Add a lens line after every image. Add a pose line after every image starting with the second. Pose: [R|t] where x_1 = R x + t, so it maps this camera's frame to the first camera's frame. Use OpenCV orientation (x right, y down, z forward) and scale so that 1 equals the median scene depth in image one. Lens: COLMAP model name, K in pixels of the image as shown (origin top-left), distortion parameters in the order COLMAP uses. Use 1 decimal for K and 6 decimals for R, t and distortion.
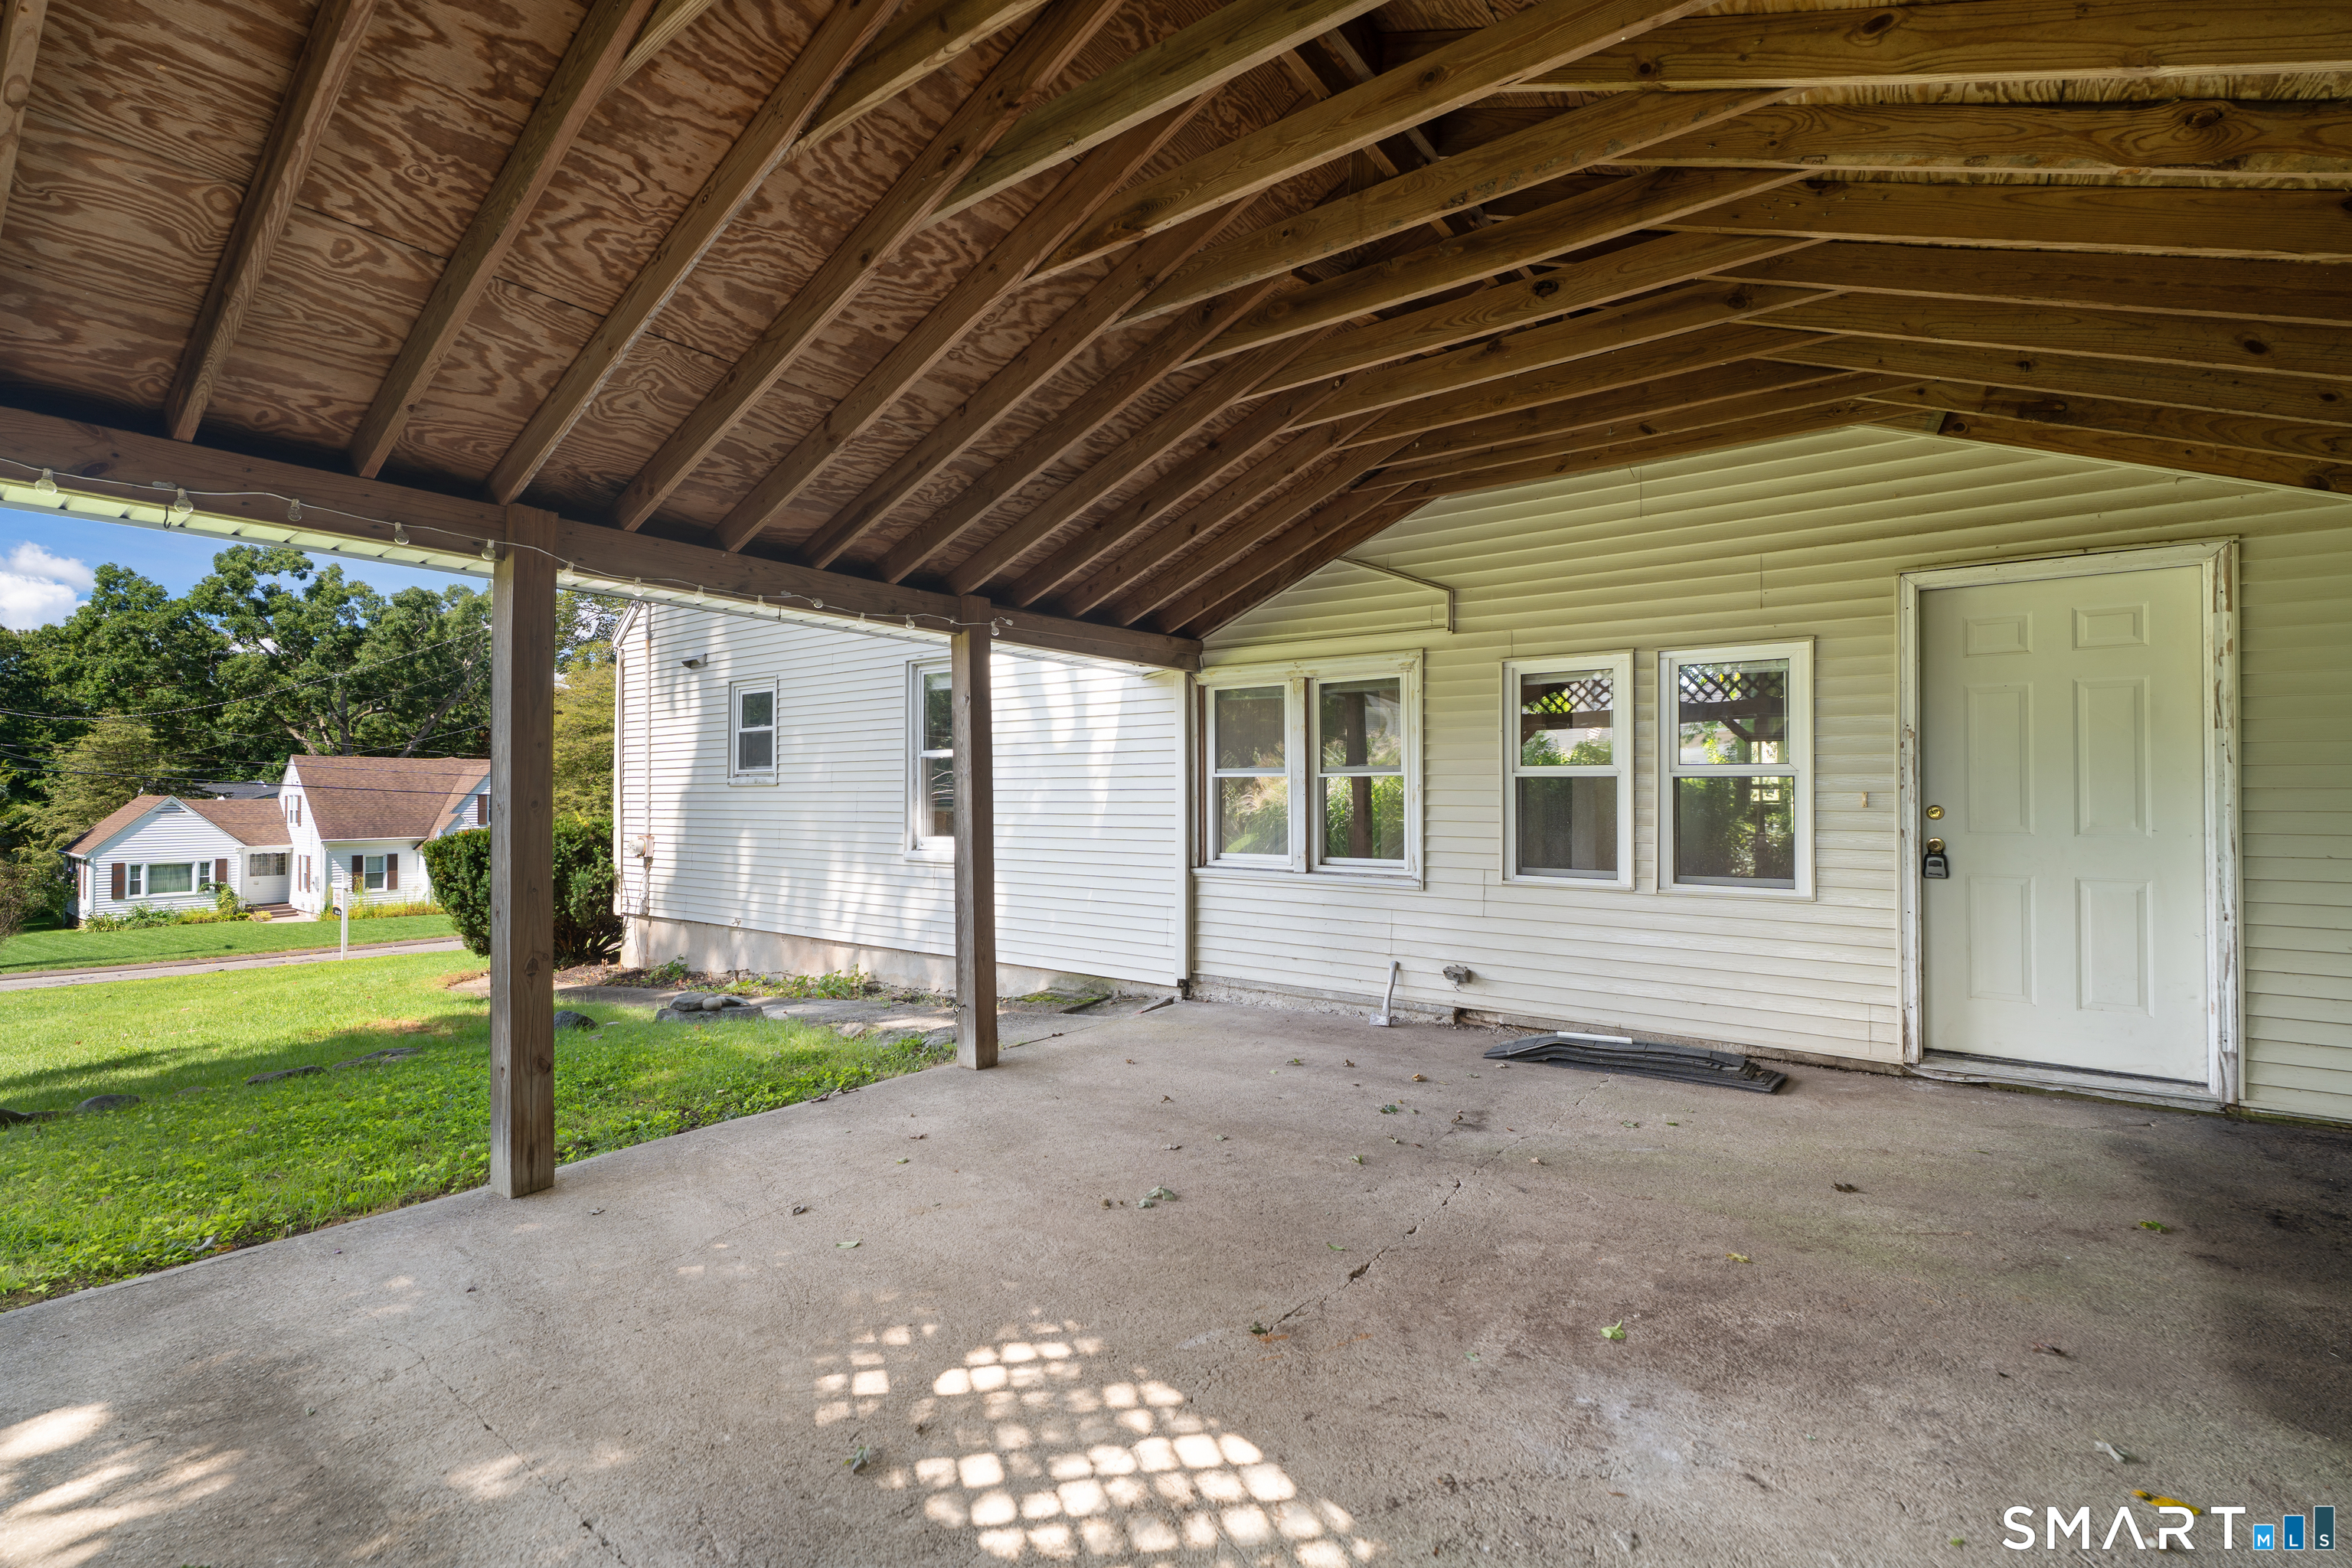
lens RADIAL K [[1041.6, 0, 1174.2], [0, 1041.6, 792.4], [0, 0, 1]] dist [0.006041, 0.000174]
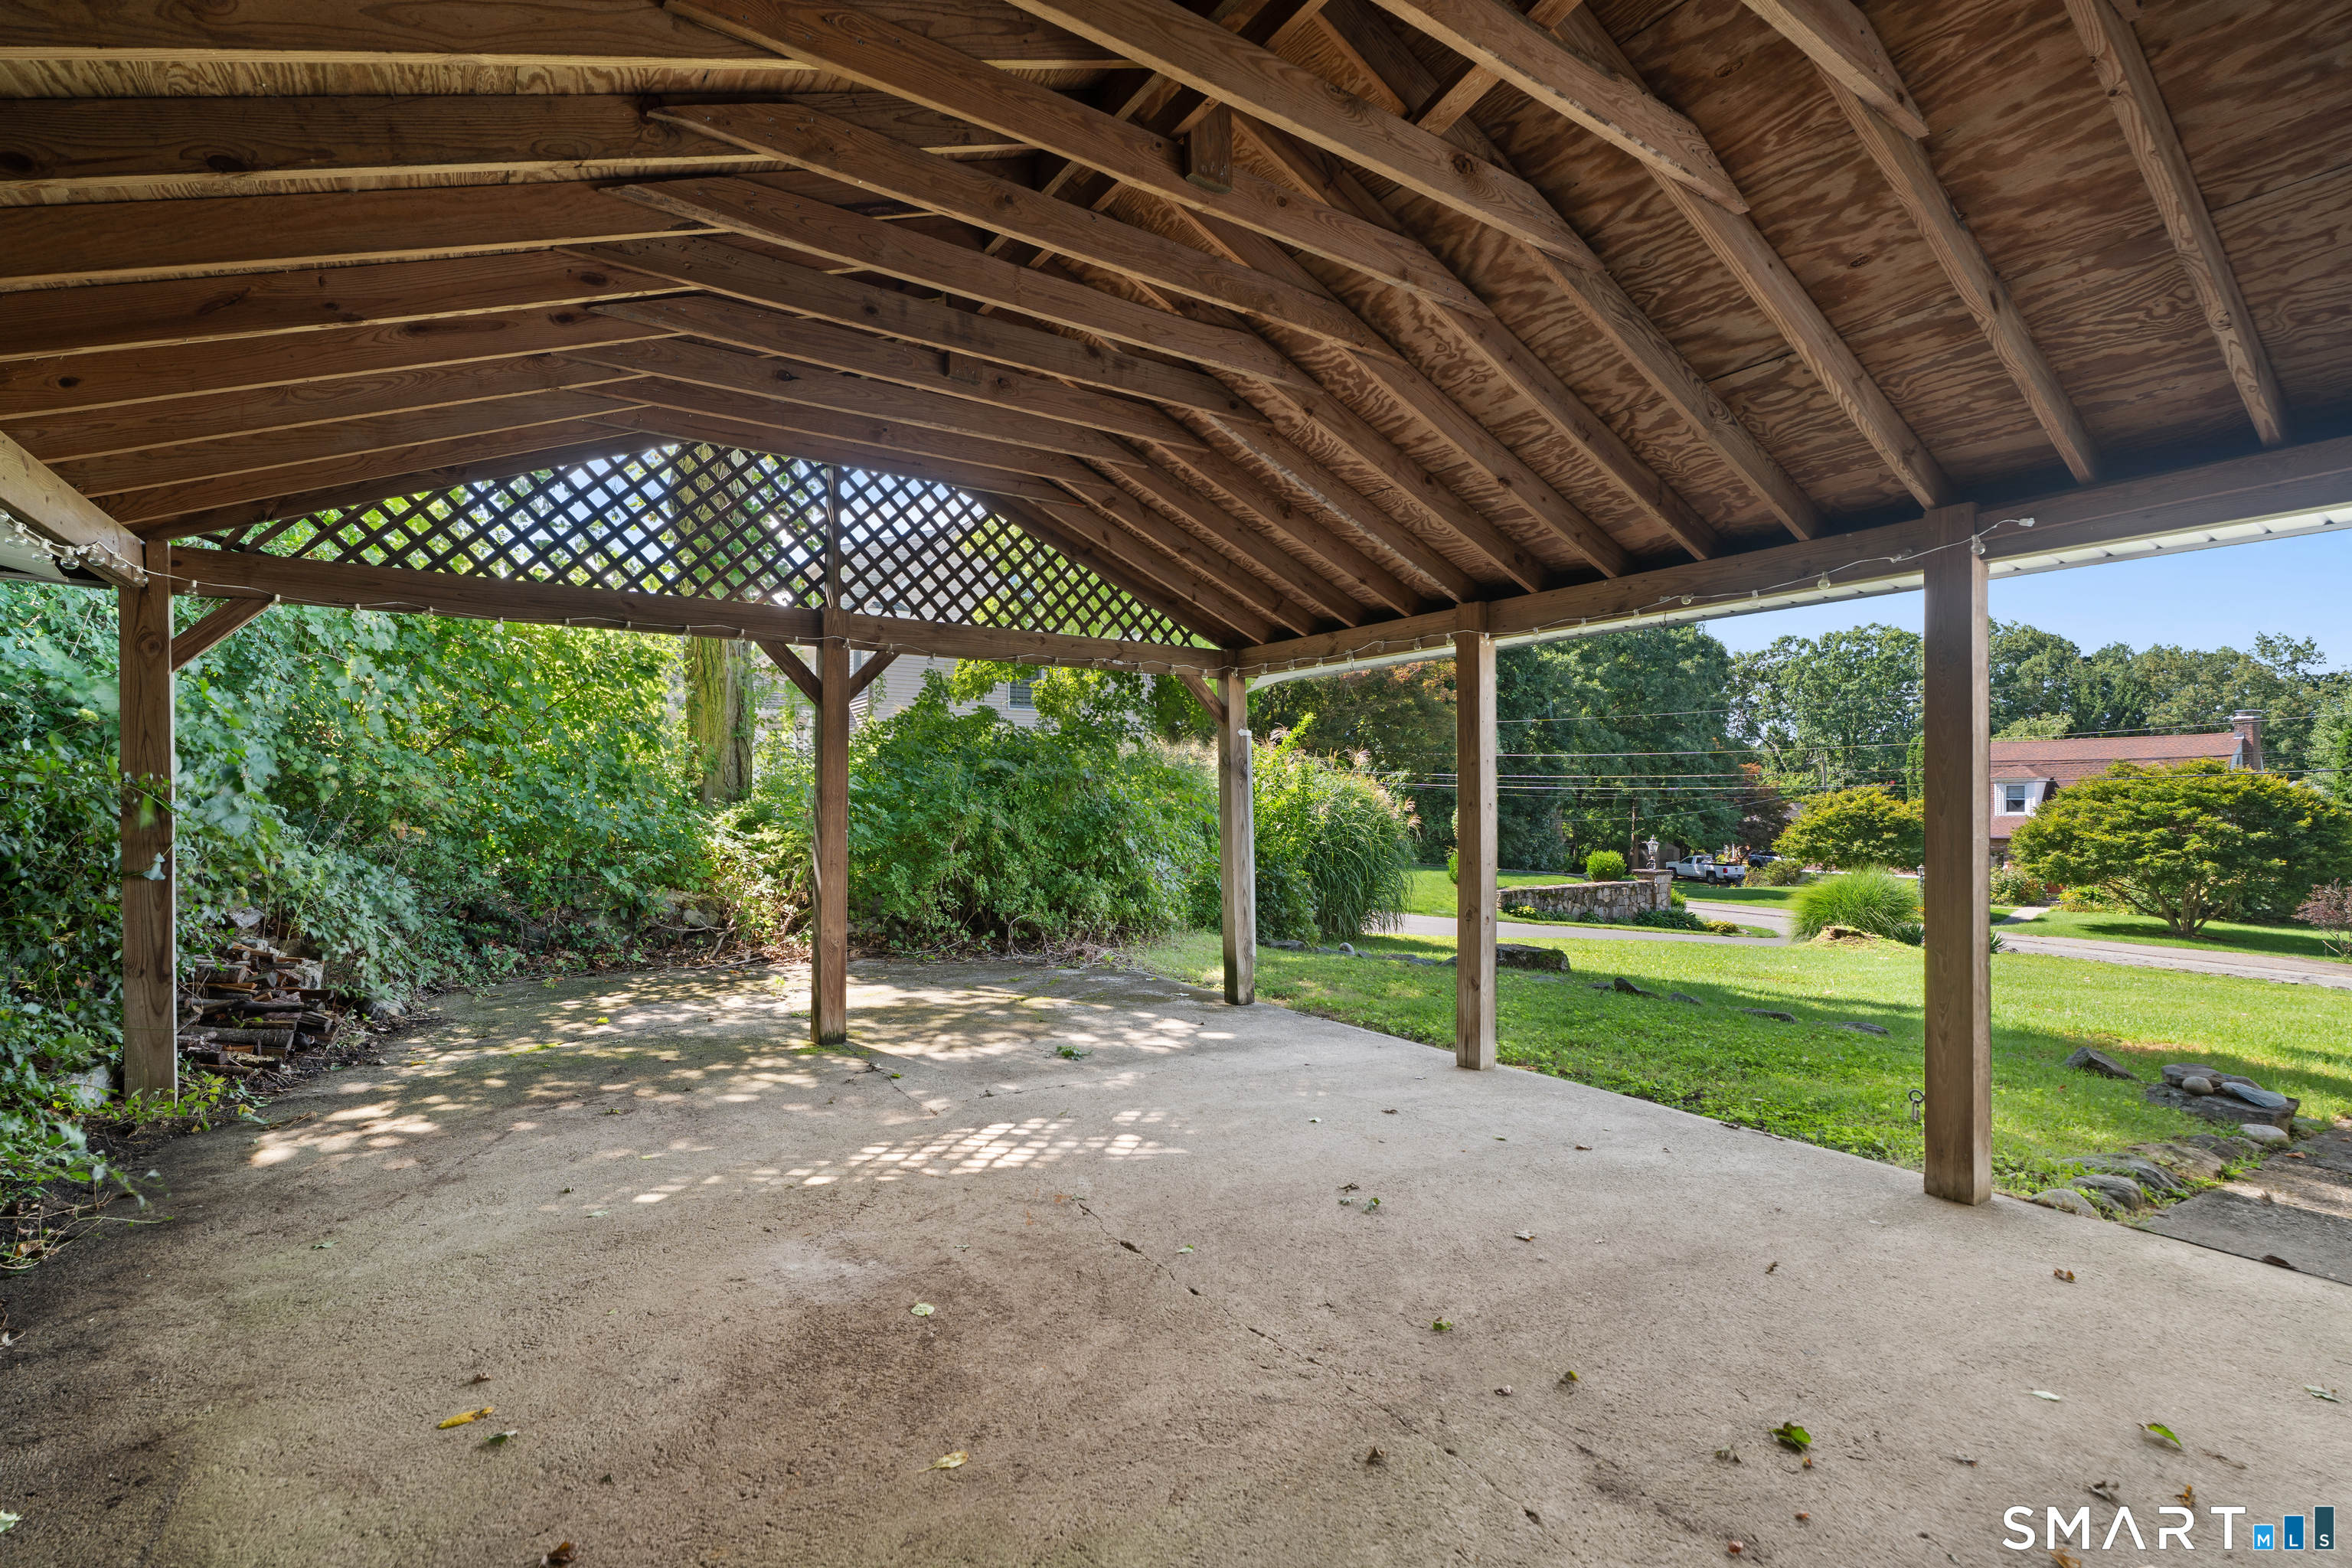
lens RADIAL K [[1041.6, 0, 1174.2], [0, 1041.6, 792.4], [0, 0, 1]] dist [0.006041, 0.000174]
pose [[-0.328332, -0.003914, -0.944554, 1.197306], [0.007327, 0.999951, -0.006690, 0.000249], [0.944534, -0.009117, -0.328287, 1.424453]]
